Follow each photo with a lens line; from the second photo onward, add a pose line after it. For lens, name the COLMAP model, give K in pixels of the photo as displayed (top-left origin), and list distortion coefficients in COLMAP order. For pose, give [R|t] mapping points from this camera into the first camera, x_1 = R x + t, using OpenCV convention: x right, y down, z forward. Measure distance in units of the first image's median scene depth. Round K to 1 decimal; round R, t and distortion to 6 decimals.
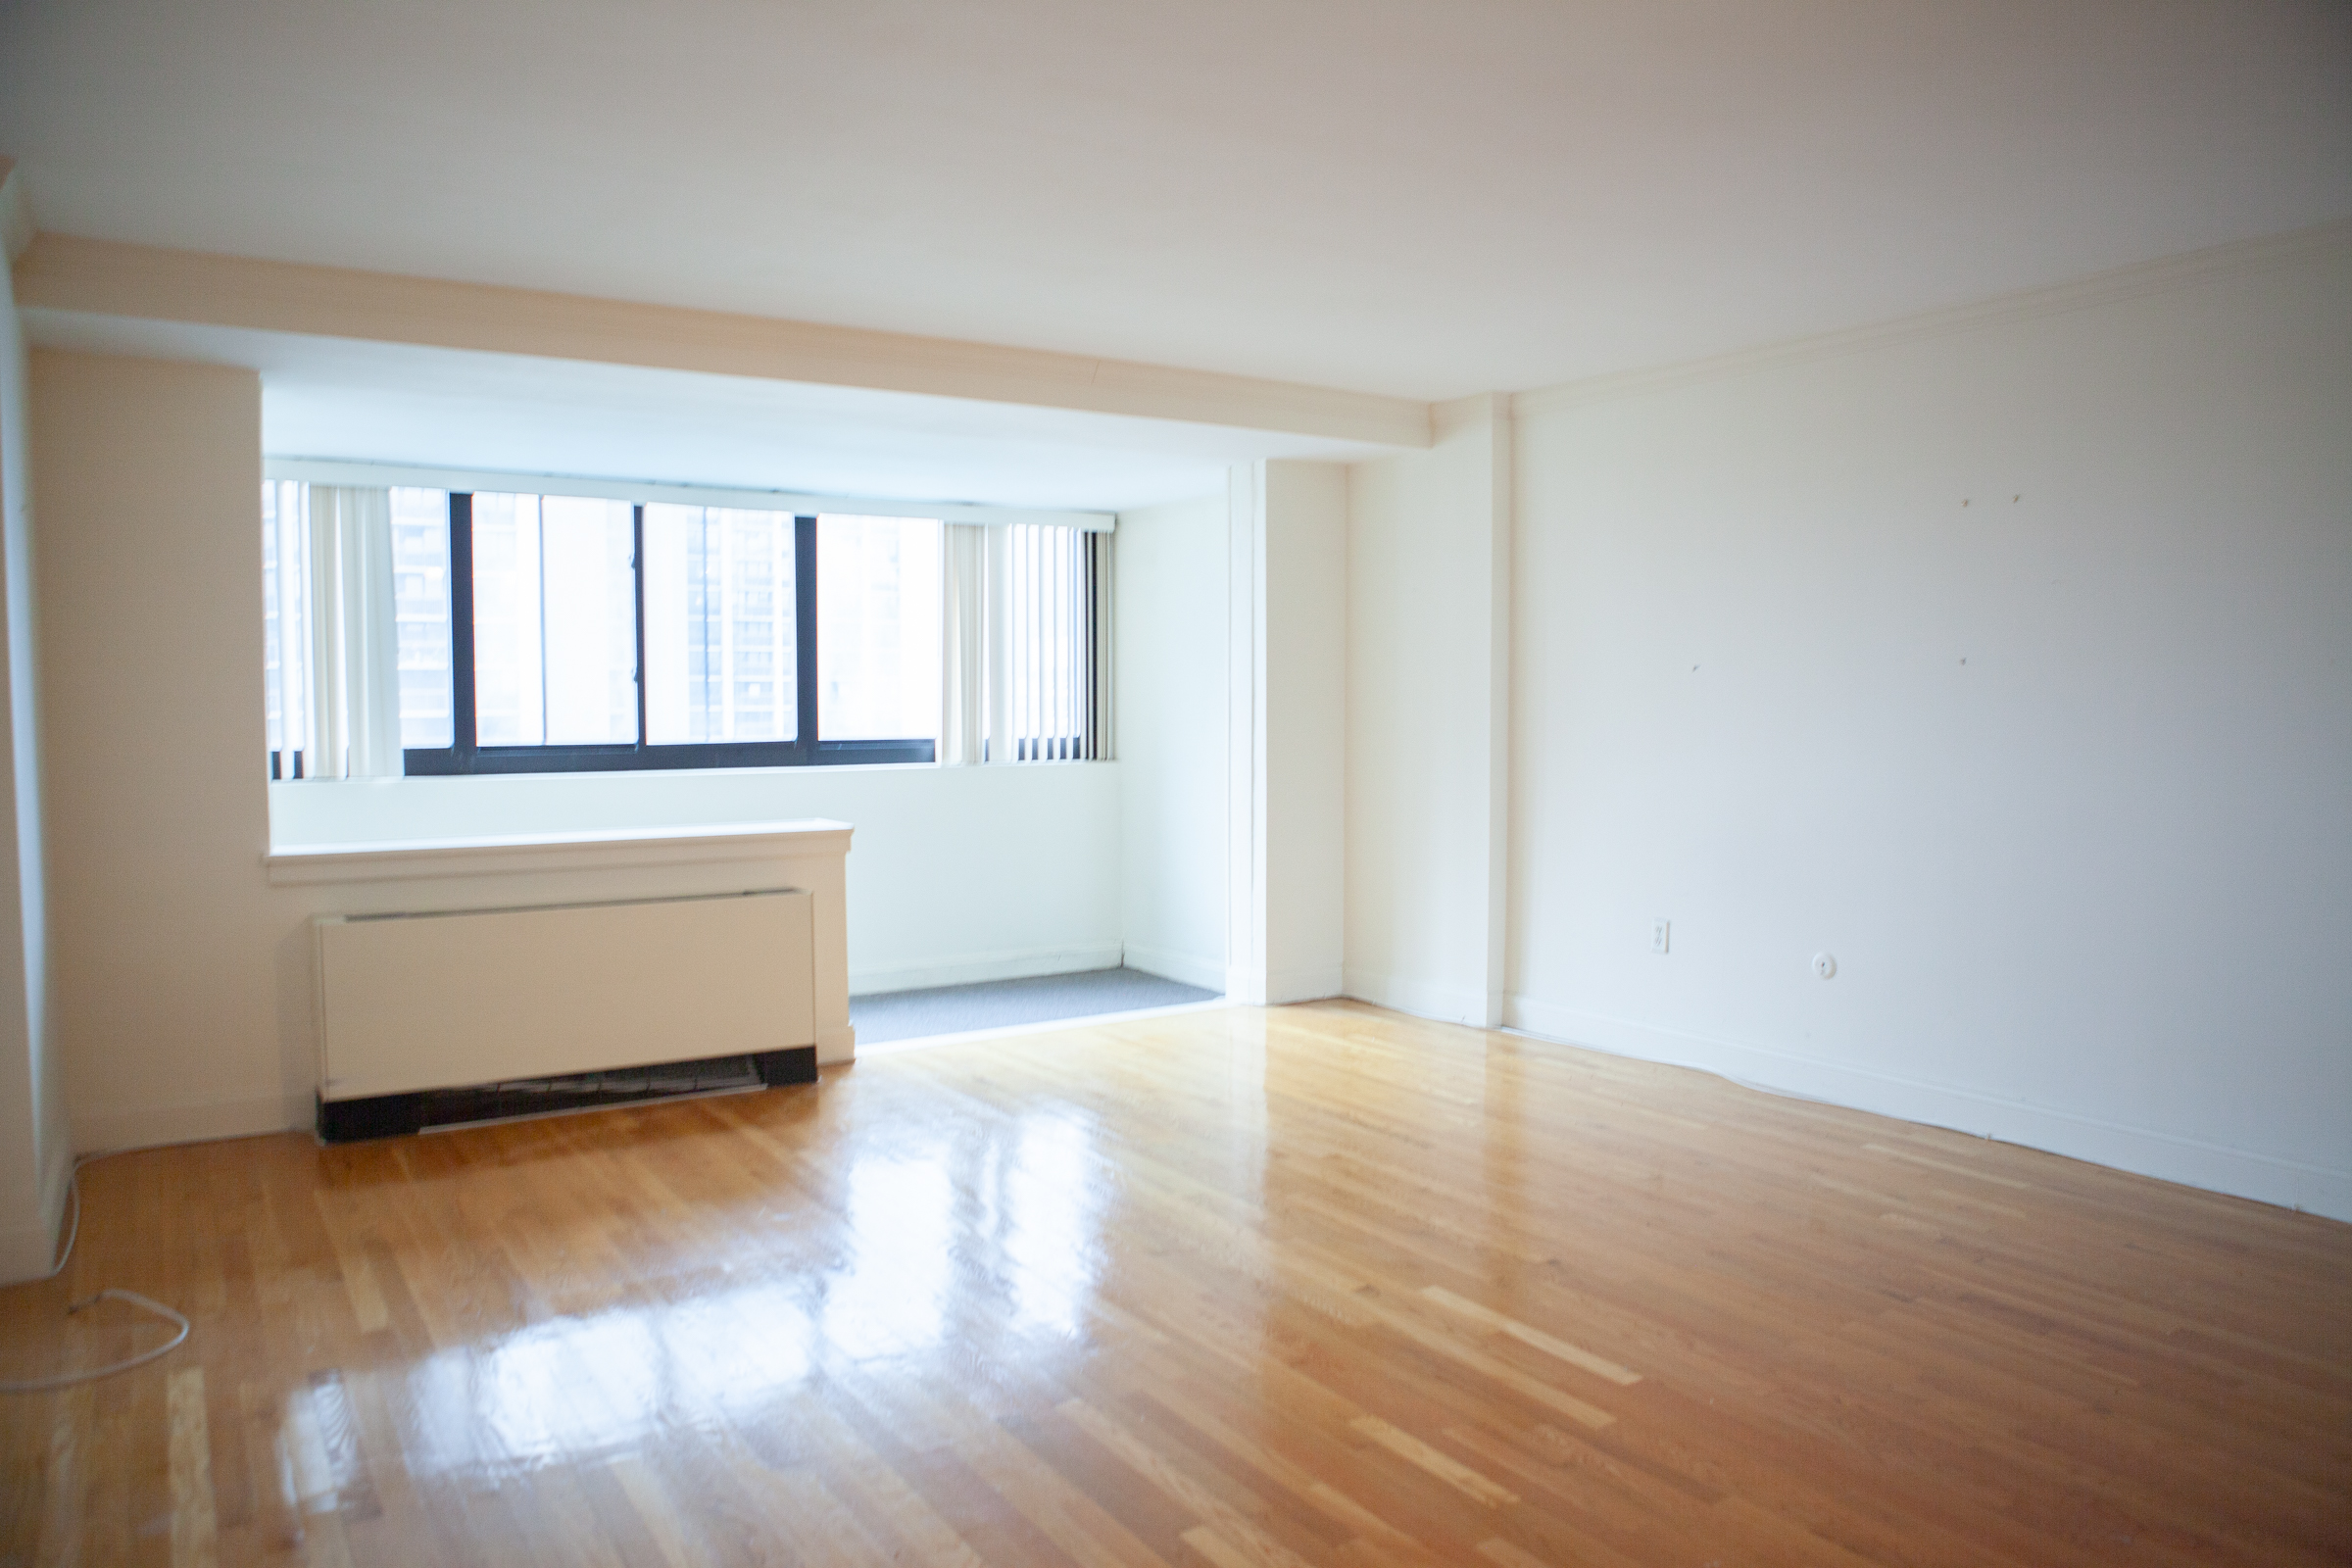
lens RADIAL K [[1616.4, 0, 1170.1], [0, 1616.4, 785.8], [0, 0, 1]] dist [-0.108678, 0.080641]
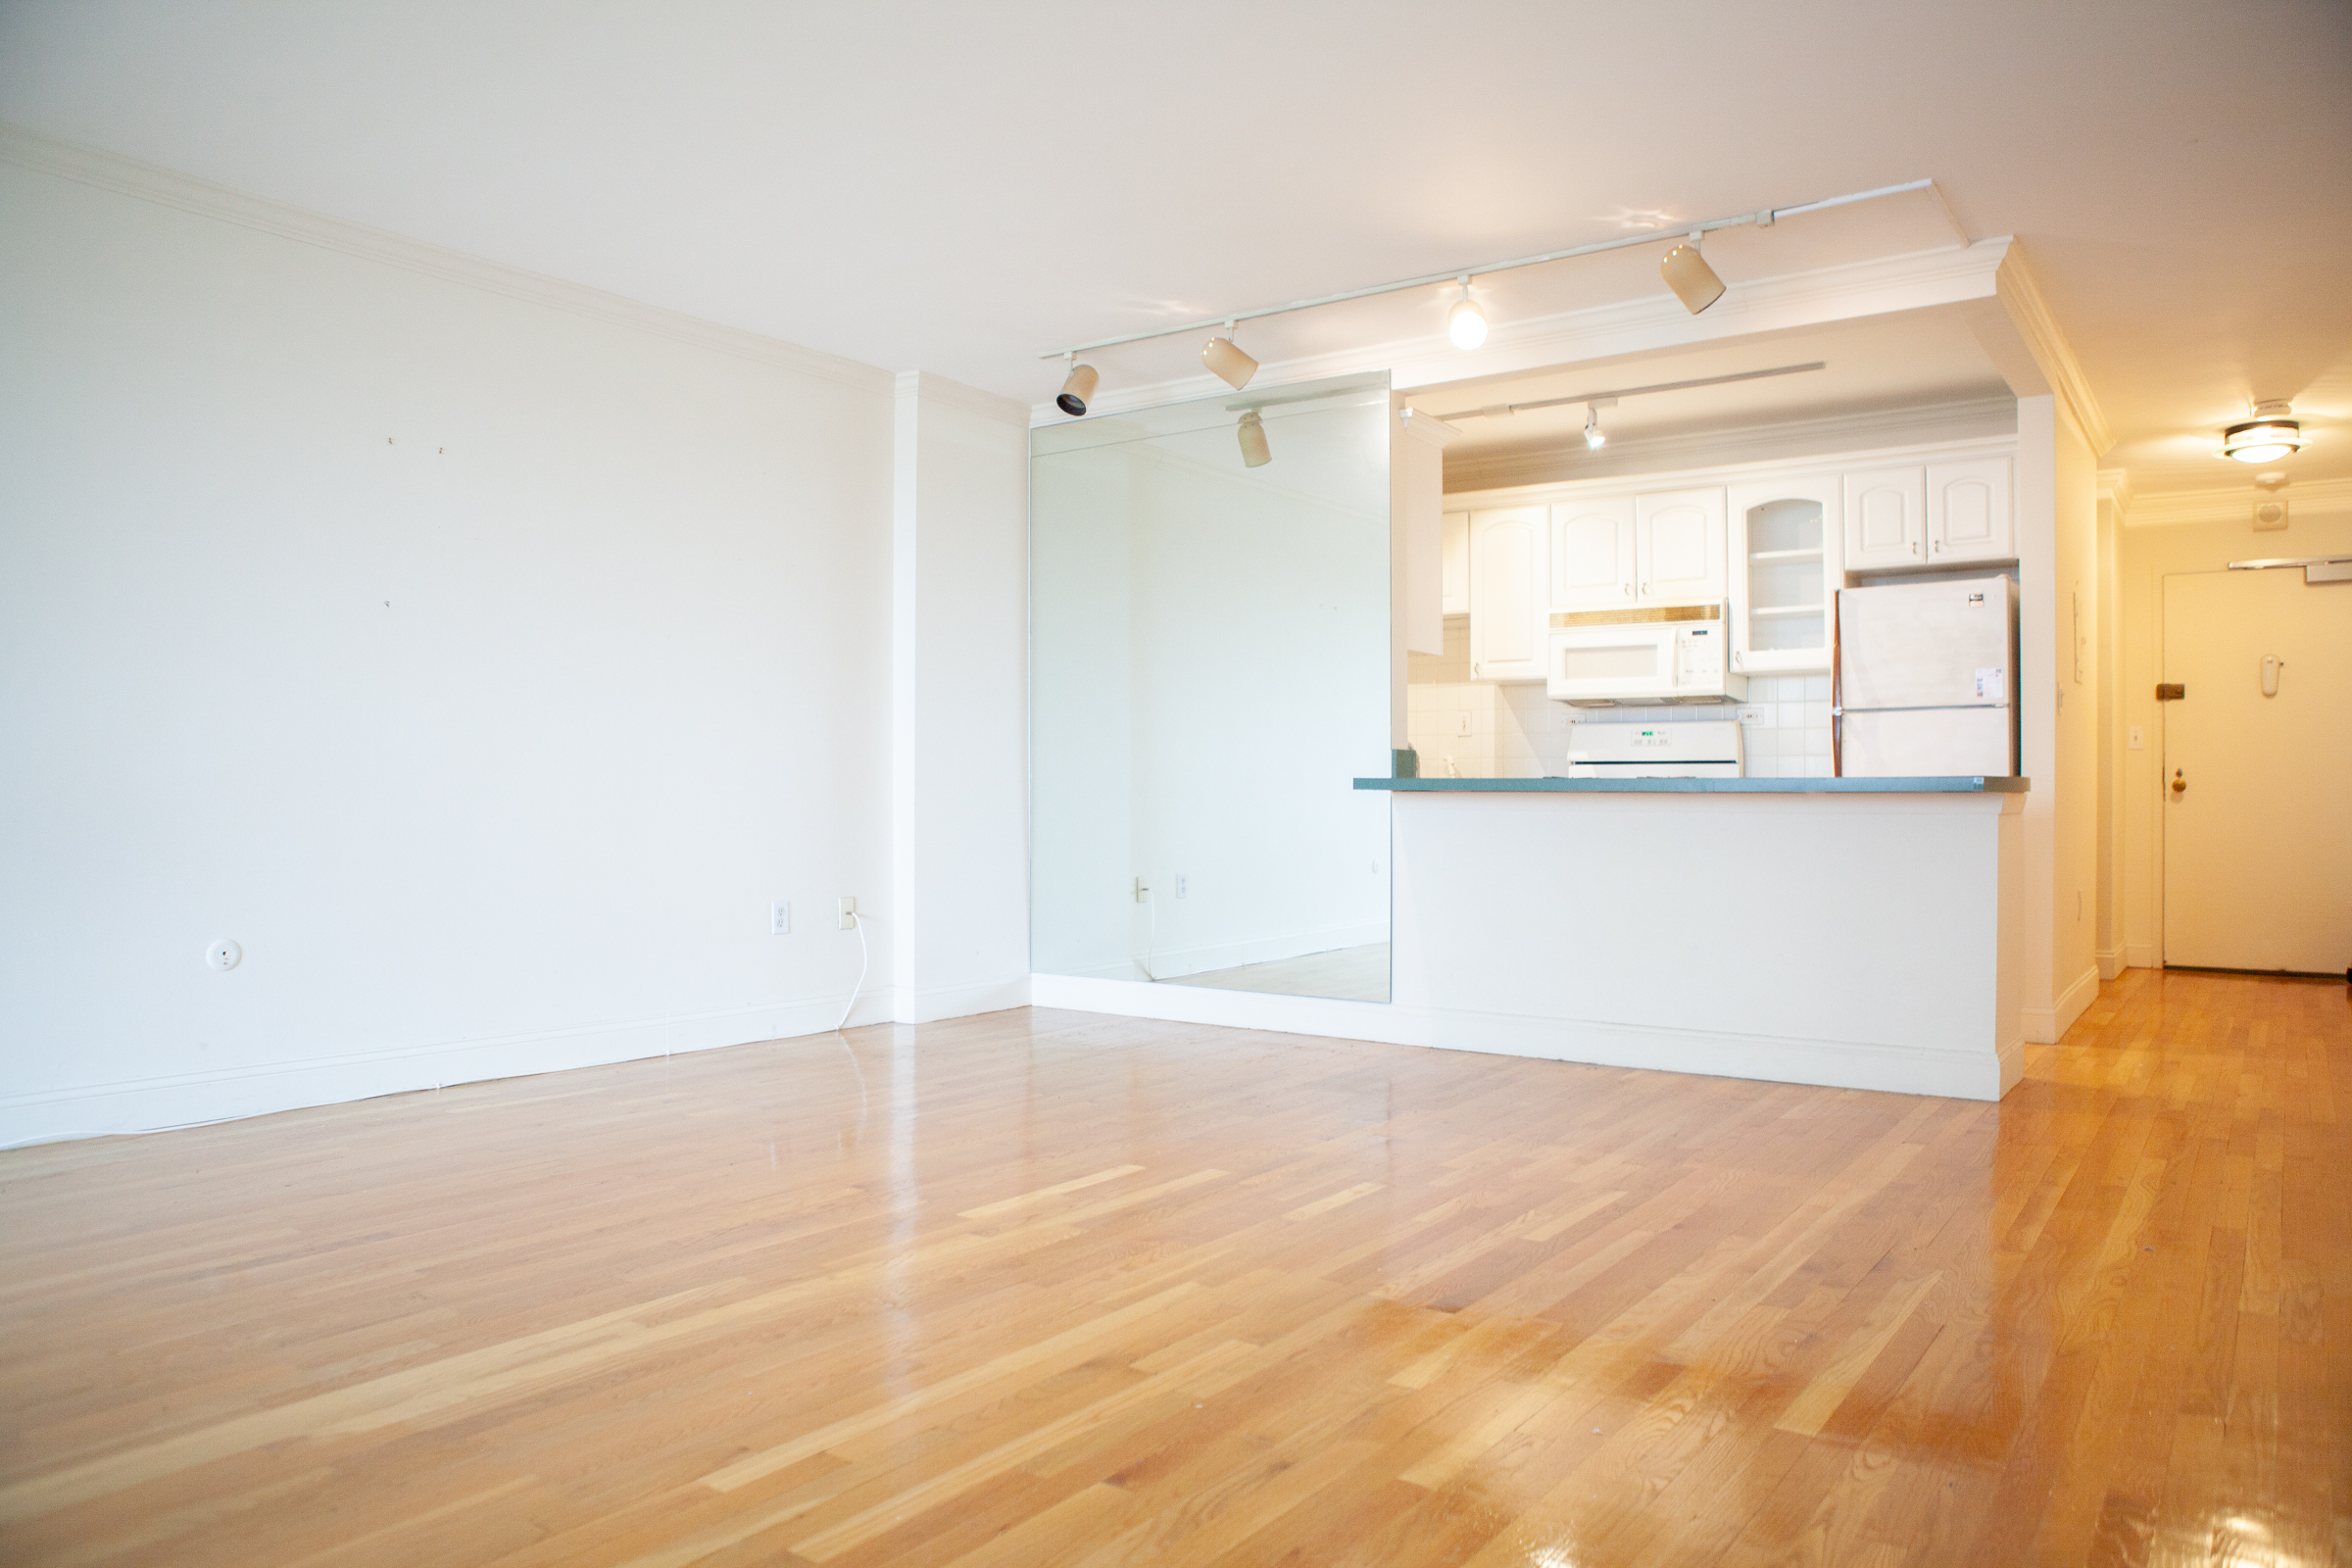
lens RADIAL K [[1616.4, 0, 1170.1], [0, 1616.4, 785.8], [0, 0, 1]] dist [-0.108678, 0.080641]
pose [[-0.359881, 0.003576, 0.932991, -0.391504], [0.046560, 0.998816, 0.014132, 0.027757], [-0.931836, 0.048525, -0.359621, 0.623109]]
